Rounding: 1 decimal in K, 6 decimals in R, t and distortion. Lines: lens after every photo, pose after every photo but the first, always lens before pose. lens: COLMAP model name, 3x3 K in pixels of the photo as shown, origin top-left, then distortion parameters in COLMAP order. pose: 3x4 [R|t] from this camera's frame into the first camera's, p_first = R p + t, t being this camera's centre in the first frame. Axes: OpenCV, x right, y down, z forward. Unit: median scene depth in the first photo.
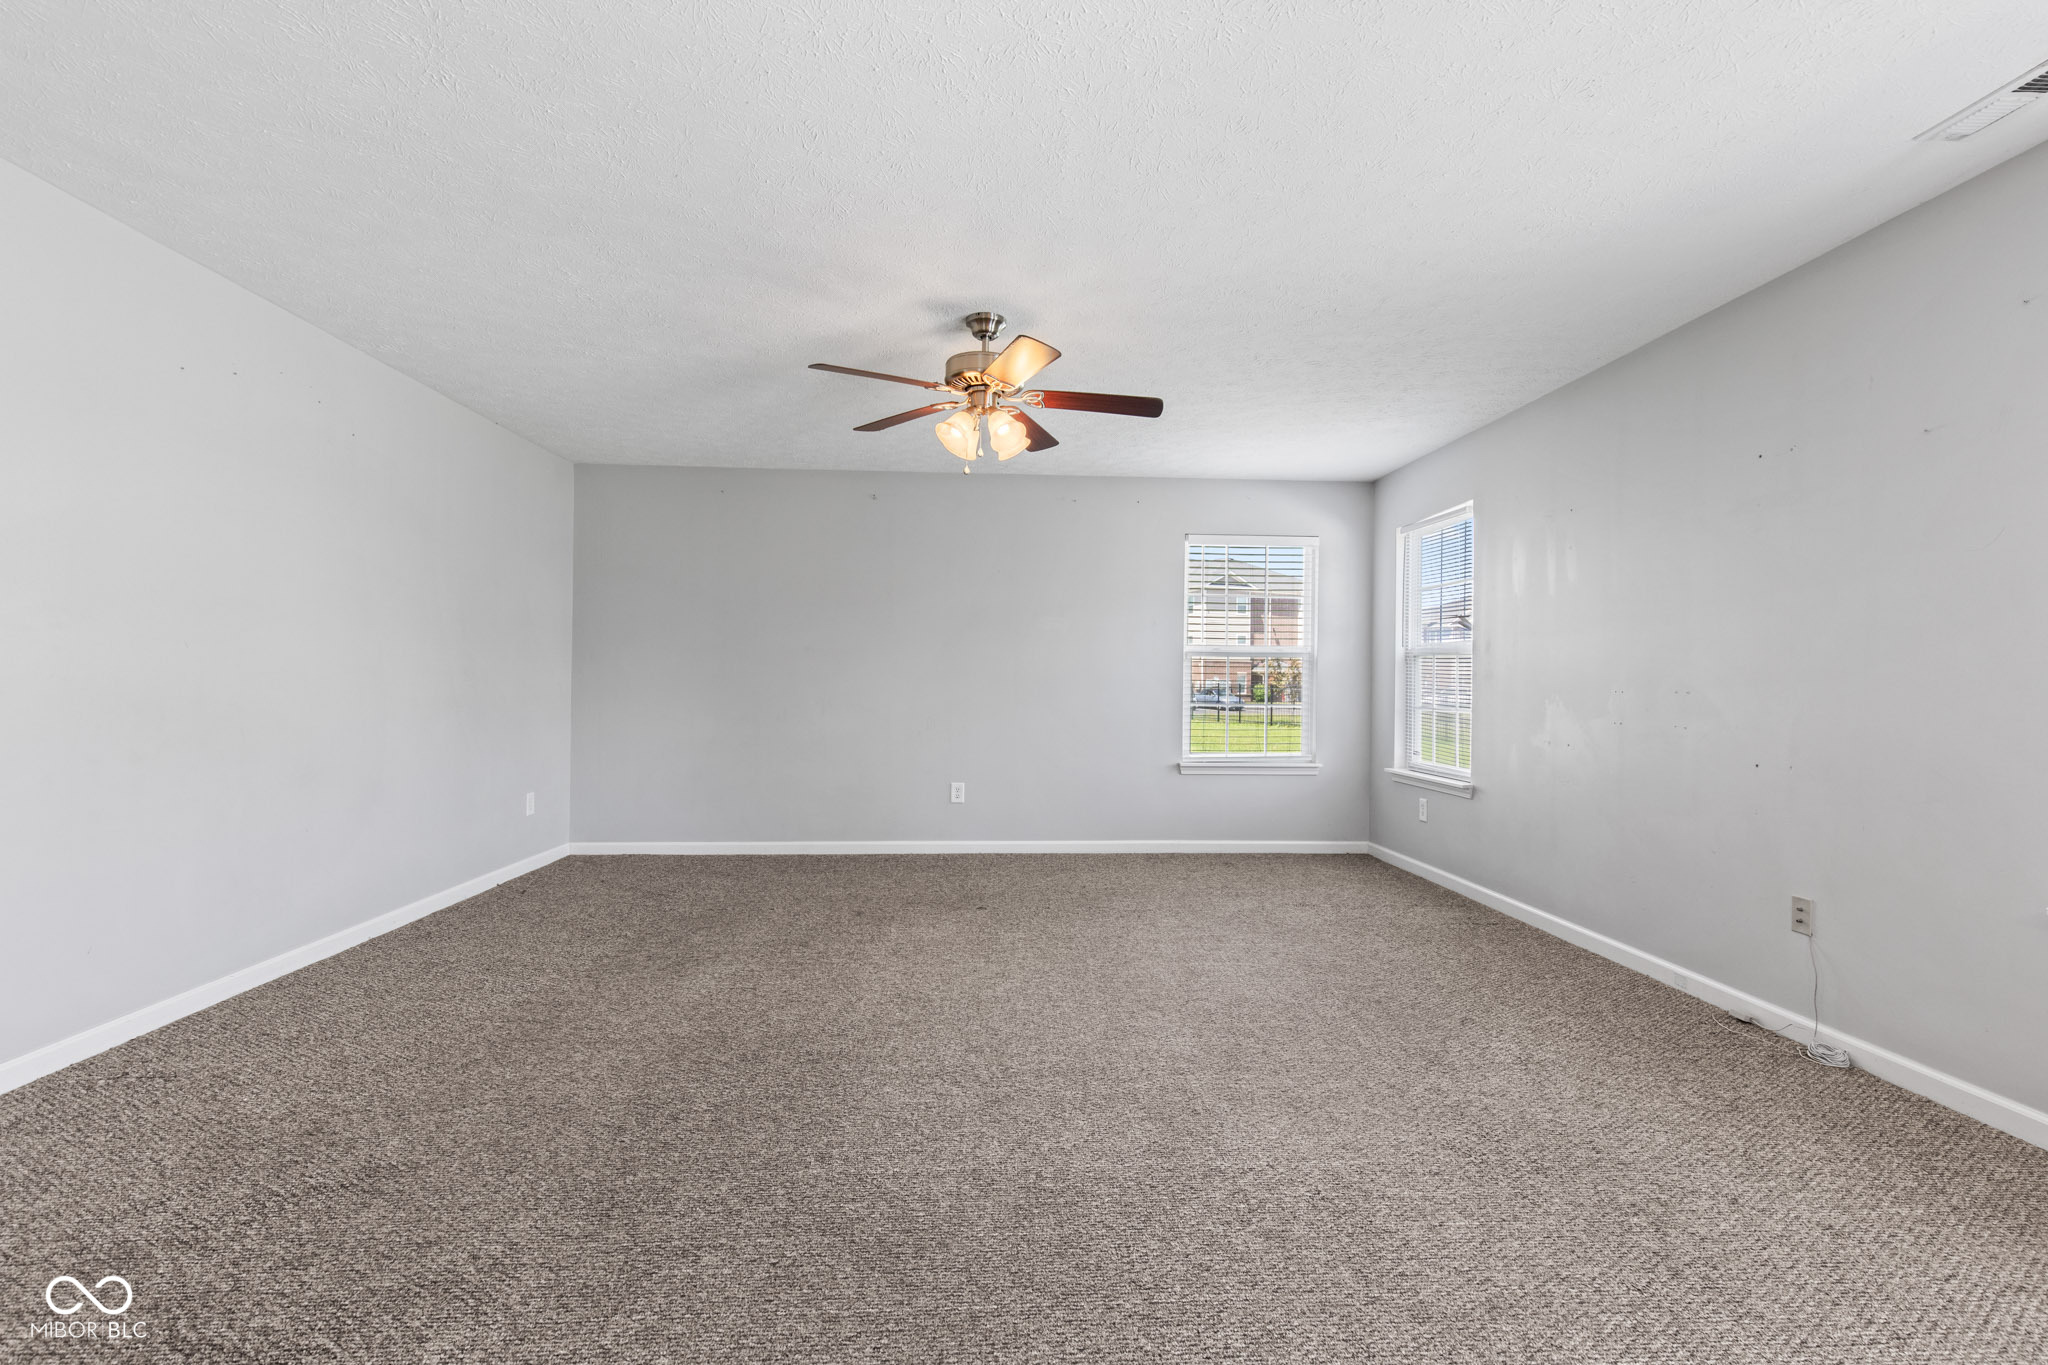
lens RADIAL K [[930.4, 0, 1029.6], [0, 930.4, 678.2], [0, 0, 1]] dist [0.006562, -0.001992]
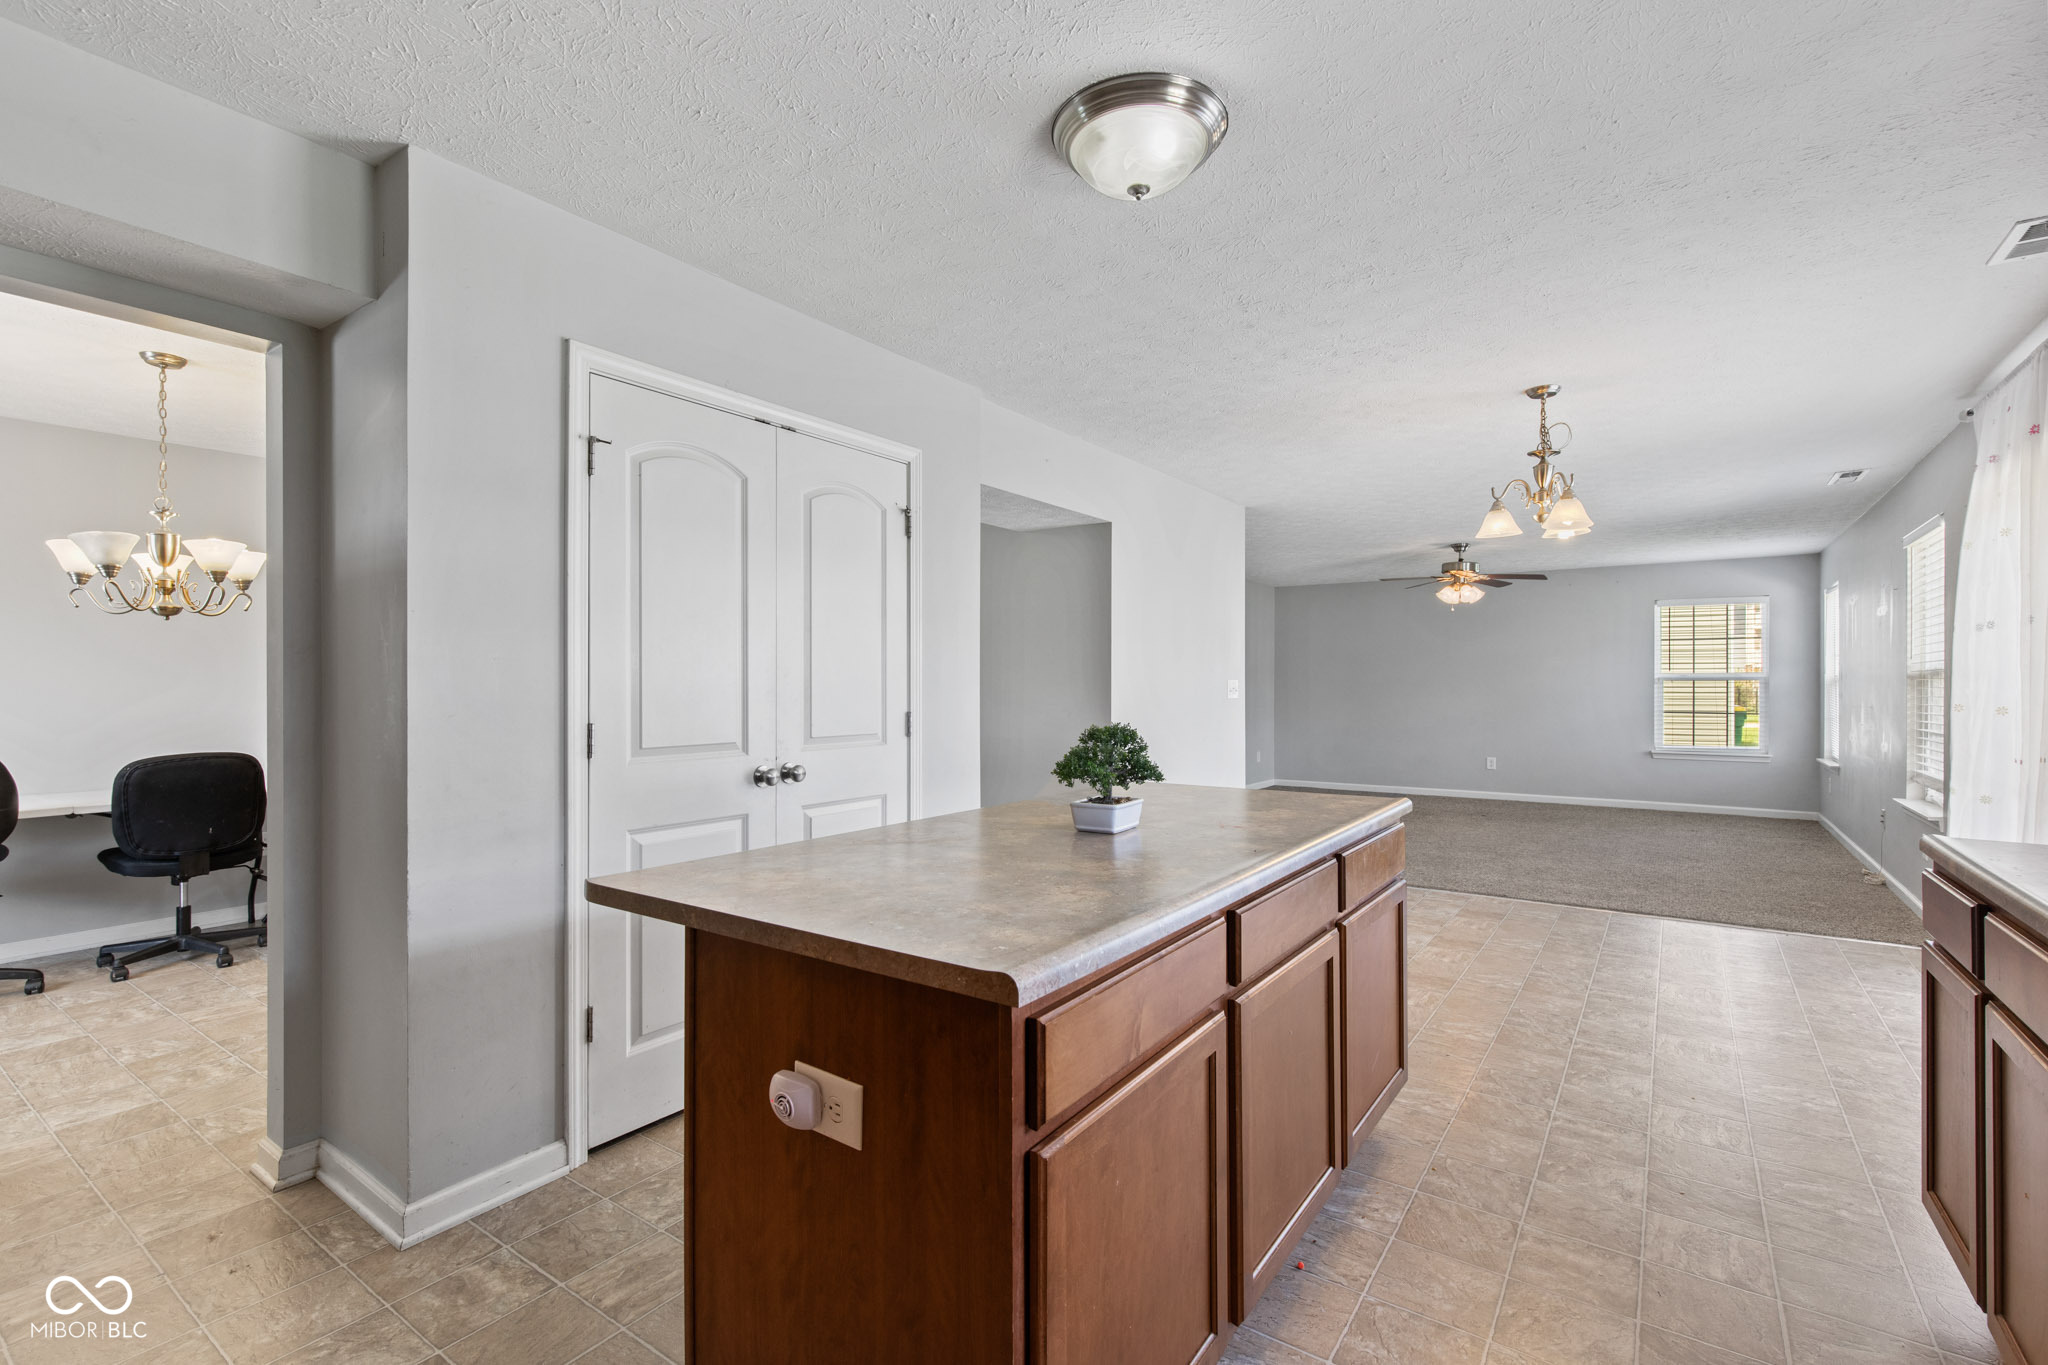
lens RADIAL K [[930.4, 0, 1024.7], [0, 930.4, 689.9], [0, 0, 1]] dist [0.006562, -0.001992]
pose [[0.783811, -0.003838, -0.620988, 0.534460], [0.008028, 0.999960, 0.003952, -0.041950], [0.620948, -0.008082, 0.783810, -1.471428]]
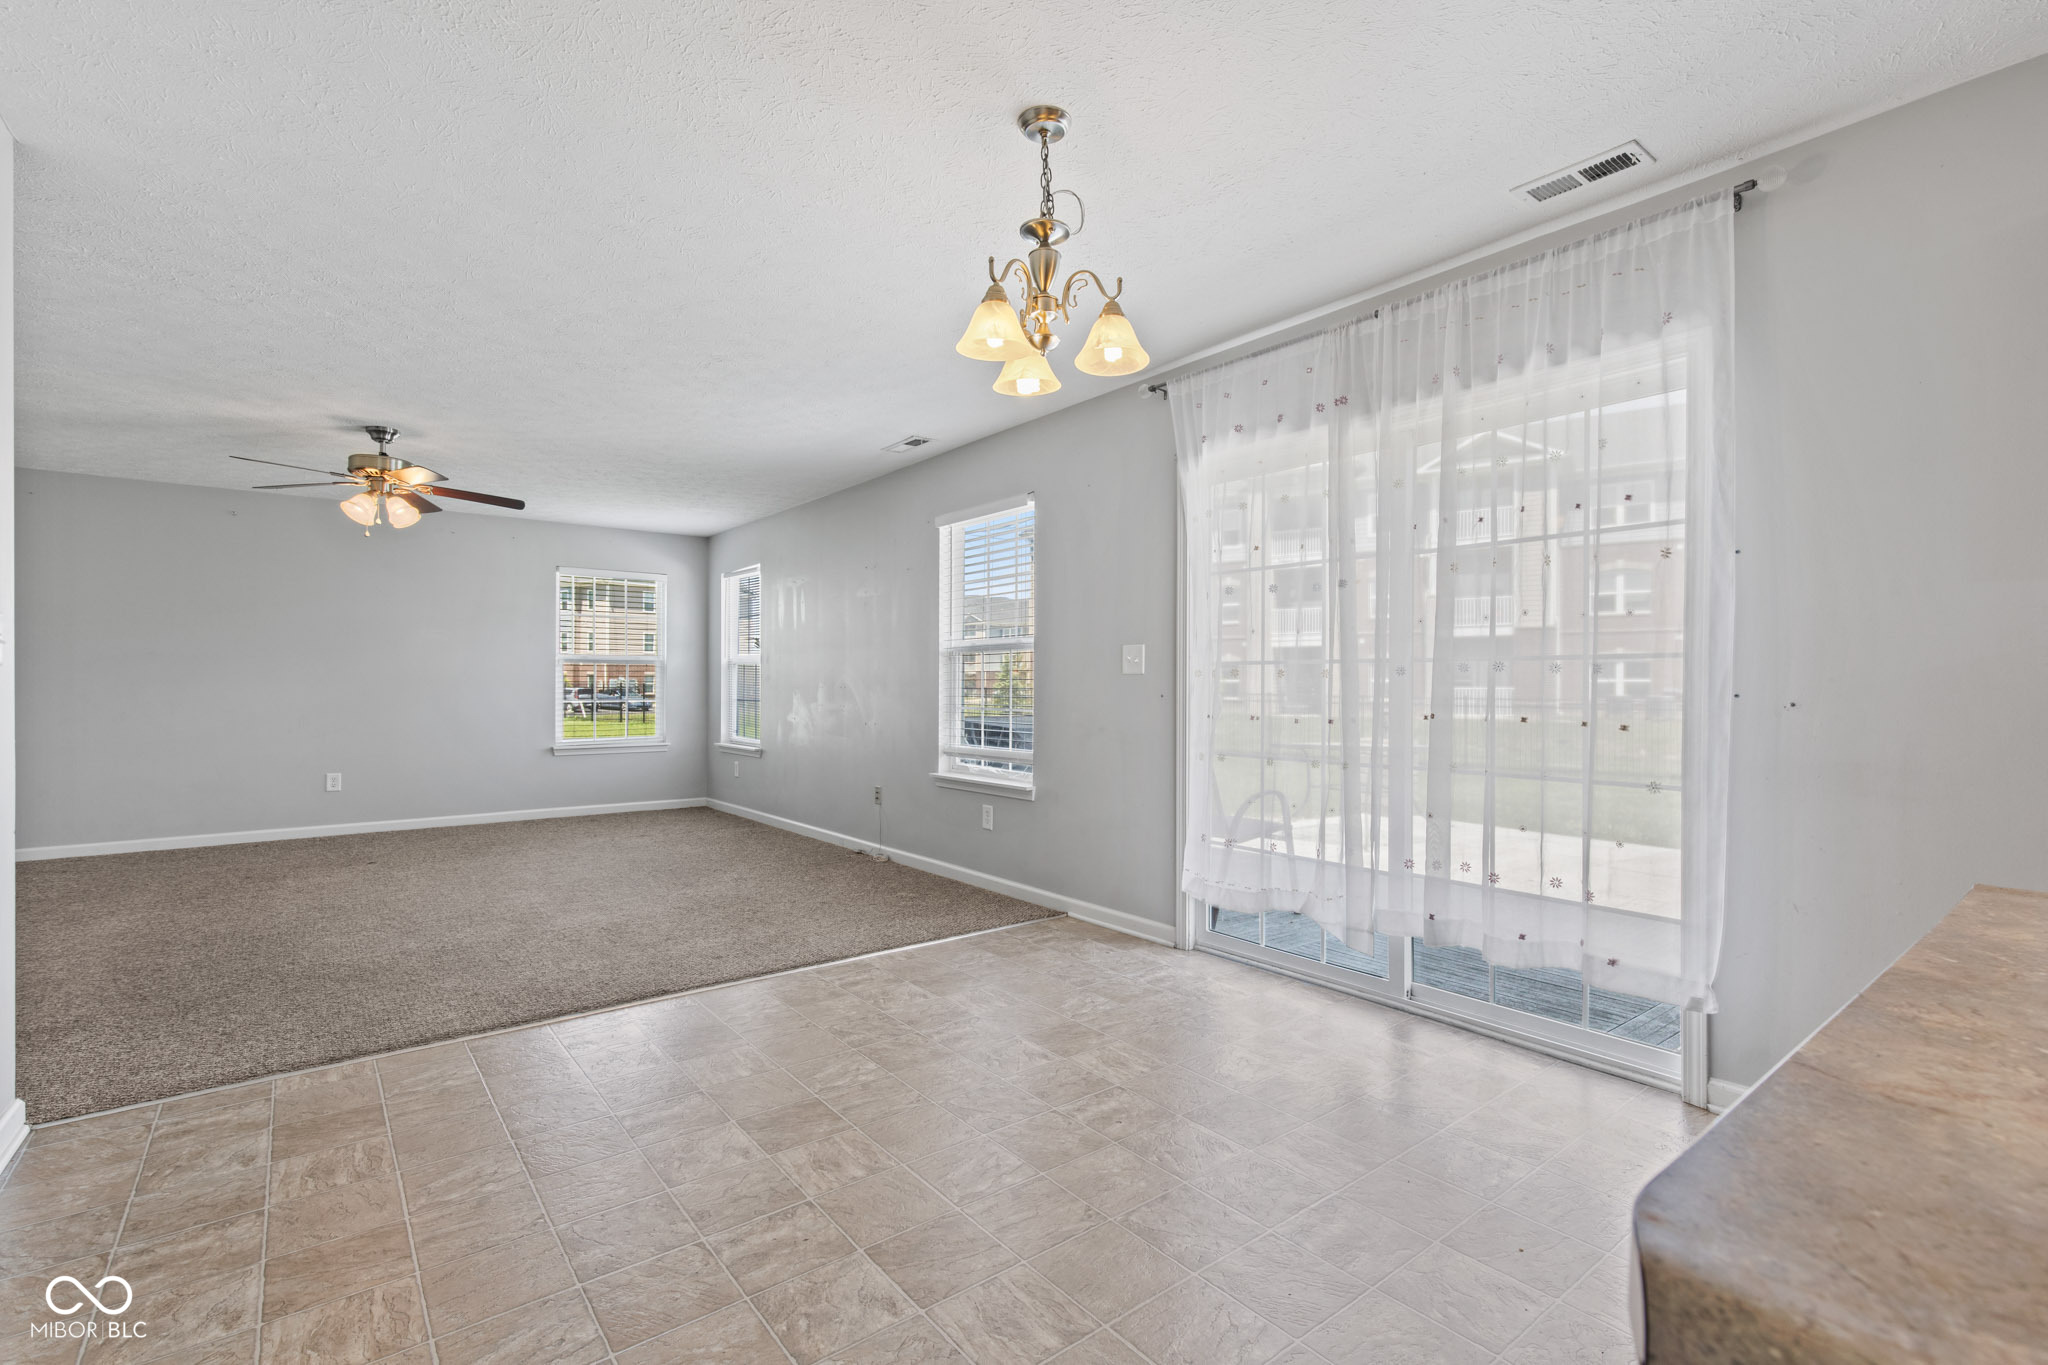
lens RADIAL K [[930.4, 0, 1038.2], [0, 930.4, 685.8], [0, 0, 1]] dist [0.006562, -0.001992]
pose [[0.816816, -0.008205, 0.576840, -0.054502], [0.002755, 0.999943, 0.010322, -0.006278], [-0.576891, -0.006842, 0.816792, -0.737603]]
